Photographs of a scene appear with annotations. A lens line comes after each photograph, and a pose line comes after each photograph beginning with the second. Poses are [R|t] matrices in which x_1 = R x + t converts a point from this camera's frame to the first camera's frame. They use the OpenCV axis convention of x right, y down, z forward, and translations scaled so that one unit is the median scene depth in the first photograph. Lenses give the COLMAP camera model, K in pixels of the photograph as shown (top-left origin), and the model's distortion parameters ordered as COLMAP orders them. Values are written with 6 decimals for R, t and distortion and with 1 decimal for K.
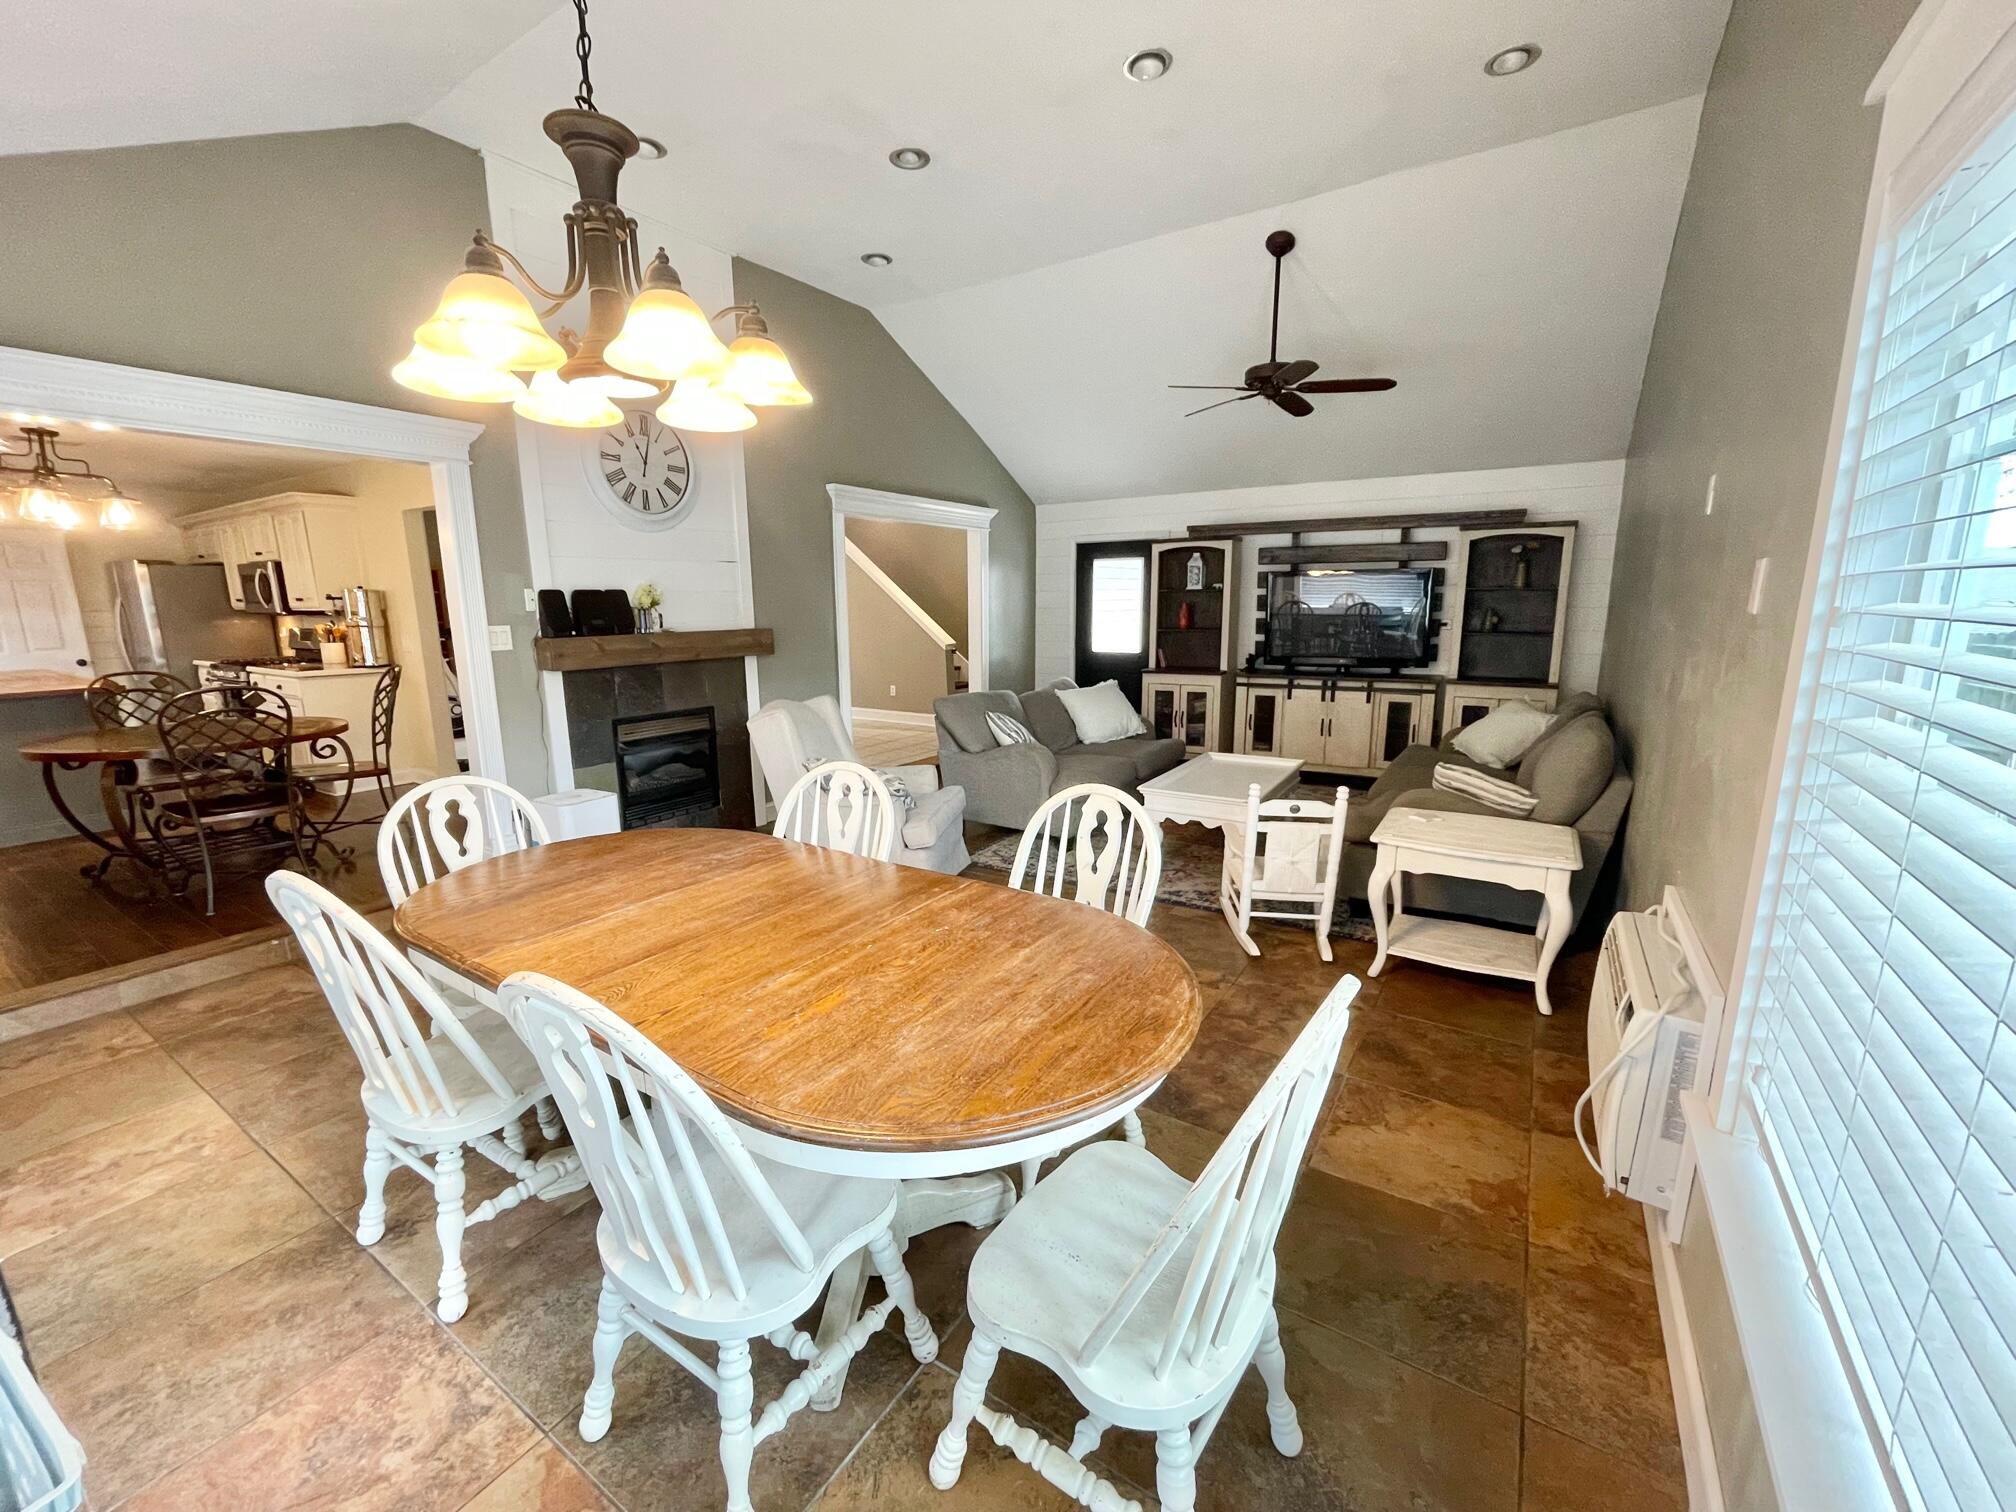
lens RADIAL K [[819.6, 0, 1003.6], [0, 819.6, 761.0], [0, 0, 1]] dist [-0.003981, 0.000810]
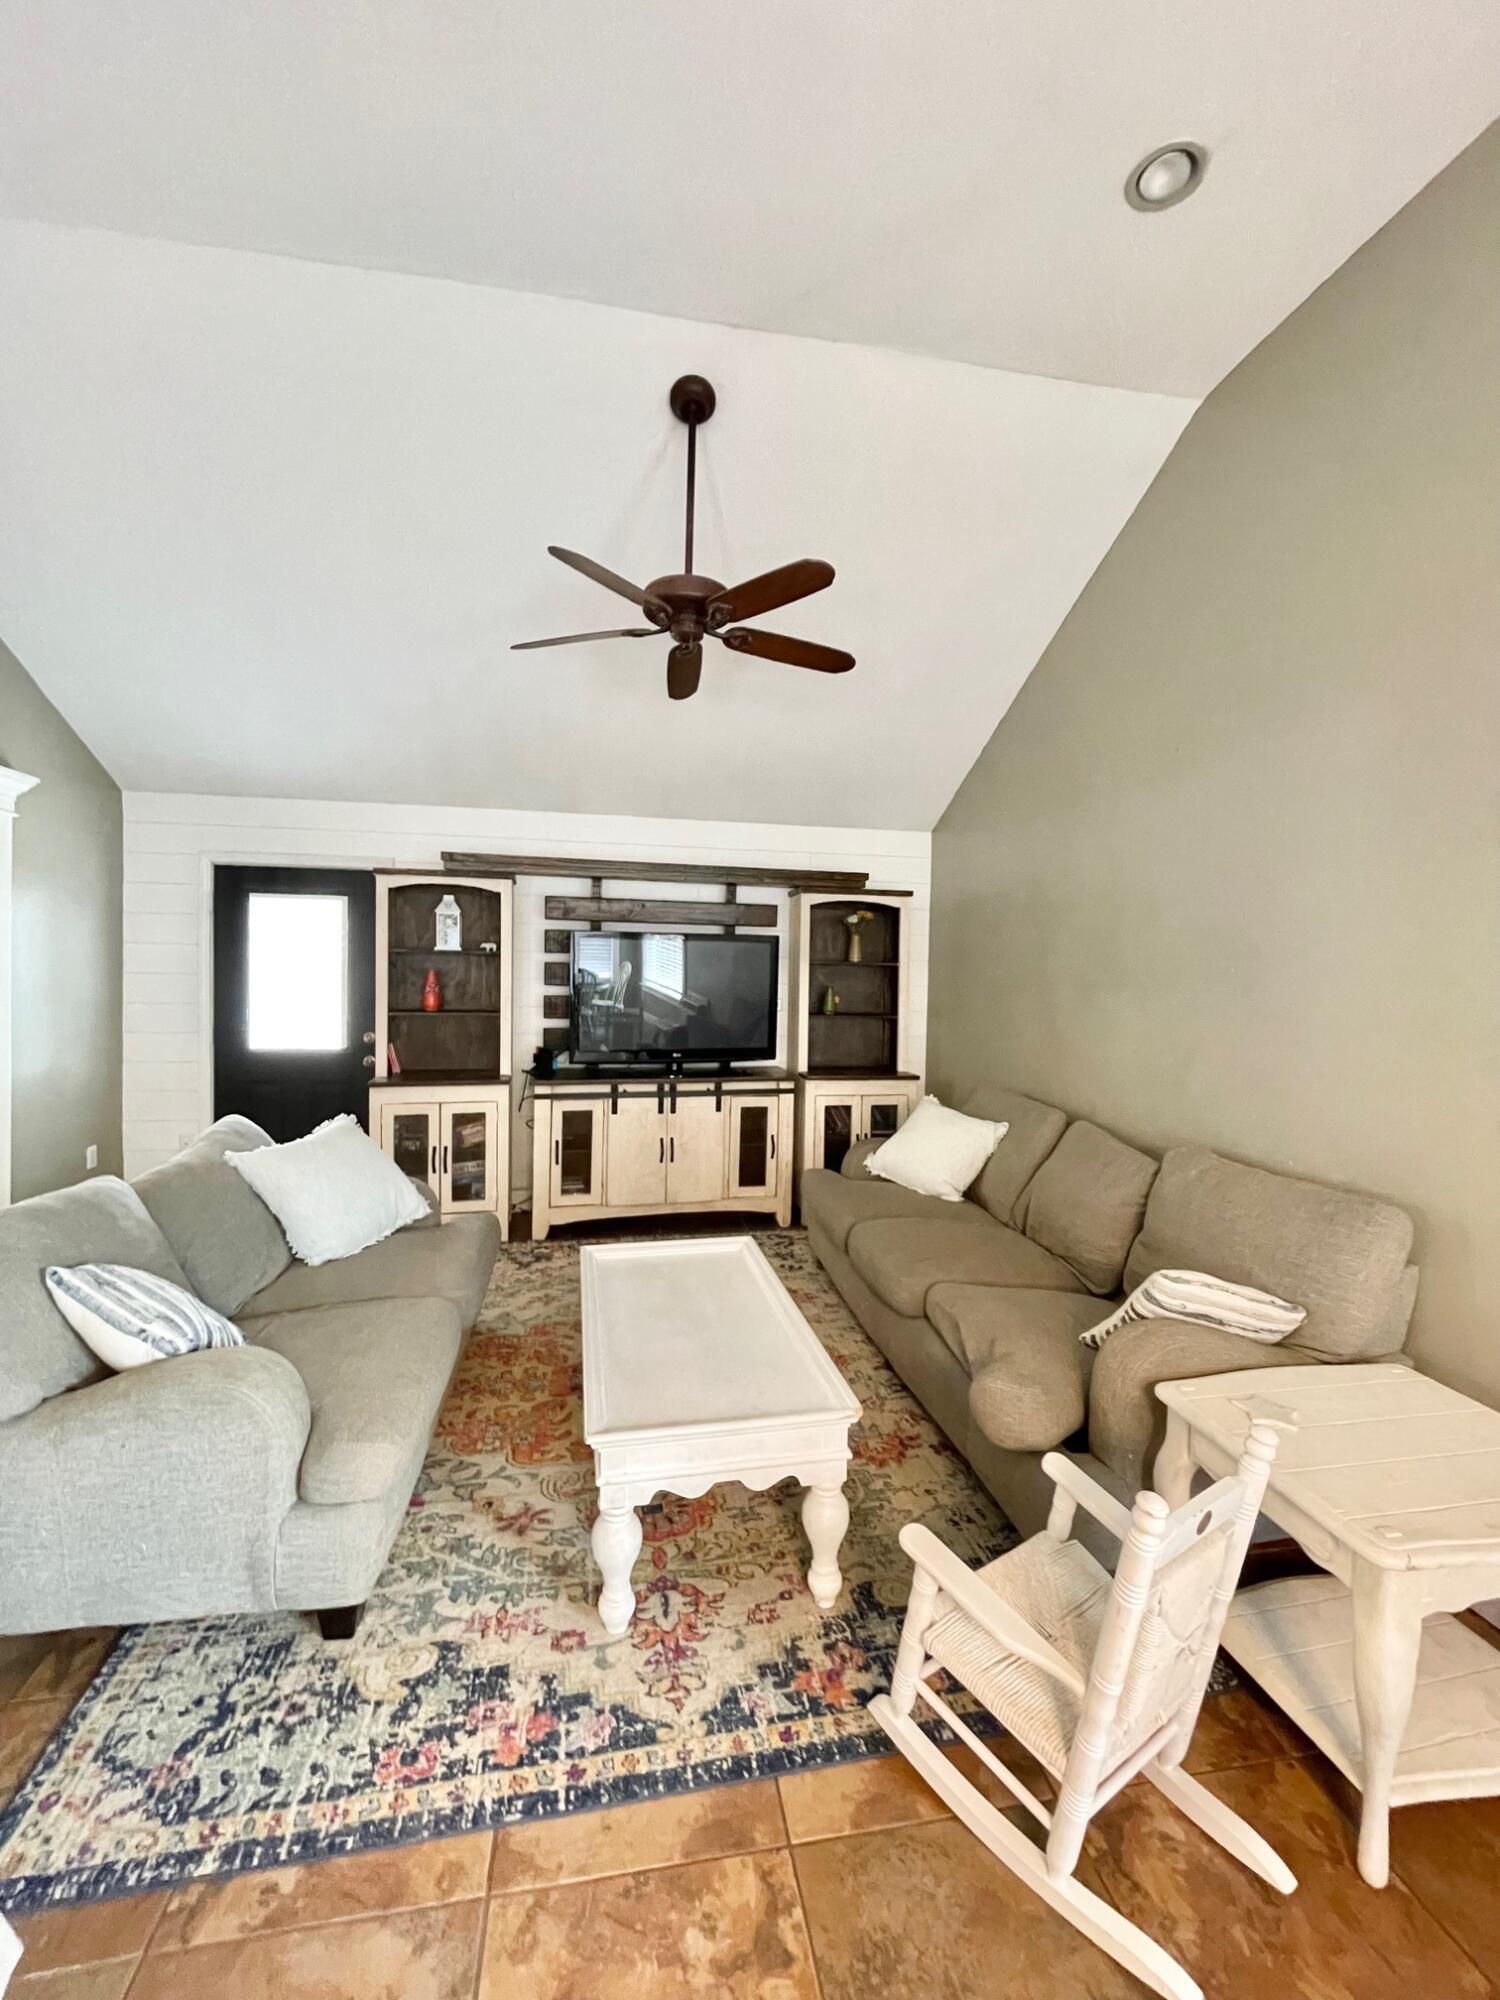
lens RADIAL K [[813.1, 0, 747.4], [0, 813.1, 997.2], [0, 0, 1]] dist [-0.003981, 0.000810]
pose [[0.731658, -0.002554, 0.681667, -0.030541], [0.107210, 0.987979, -0.111370, -0.082308], [-0.673188, 0.154566, 0.723137, 0.411288]]
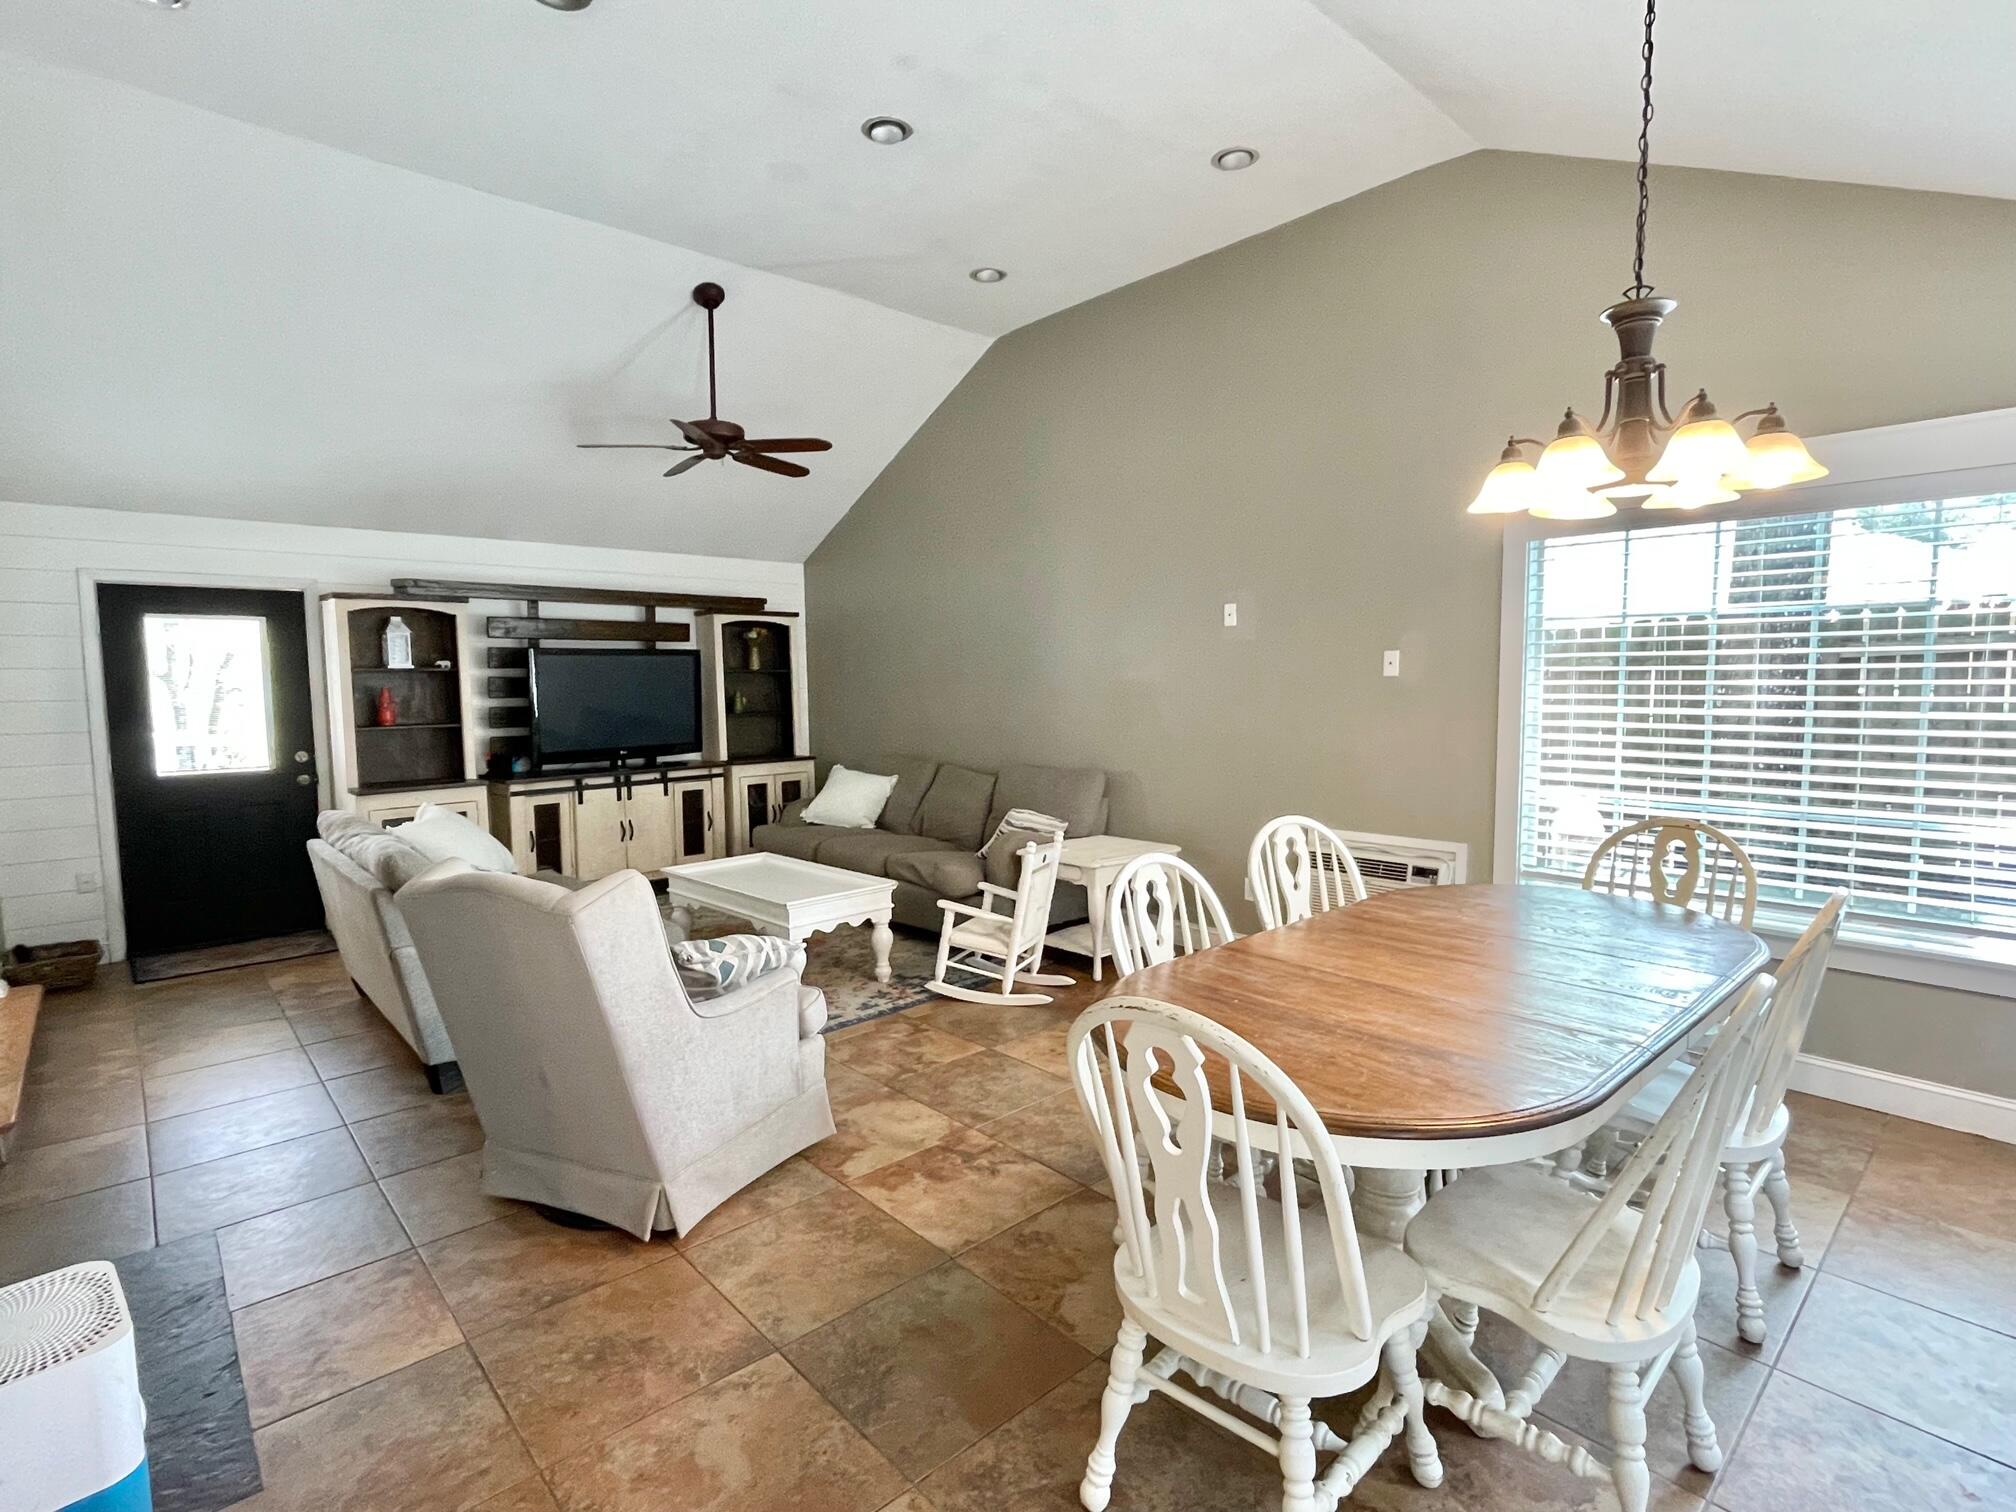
lens RADIAL K [[981.6, 0, 1014.3], [0, 981.6, 766.1], [0, 0, 1]] dist [-0.011725, 0.000379]
pose [[0.249178, -0.081379, 0.965033, -0.460368], [0.197803, 0.979734, 0.031545, -0.056578], [-0.948042, 0.183026, 0.260225, 0.331314]]
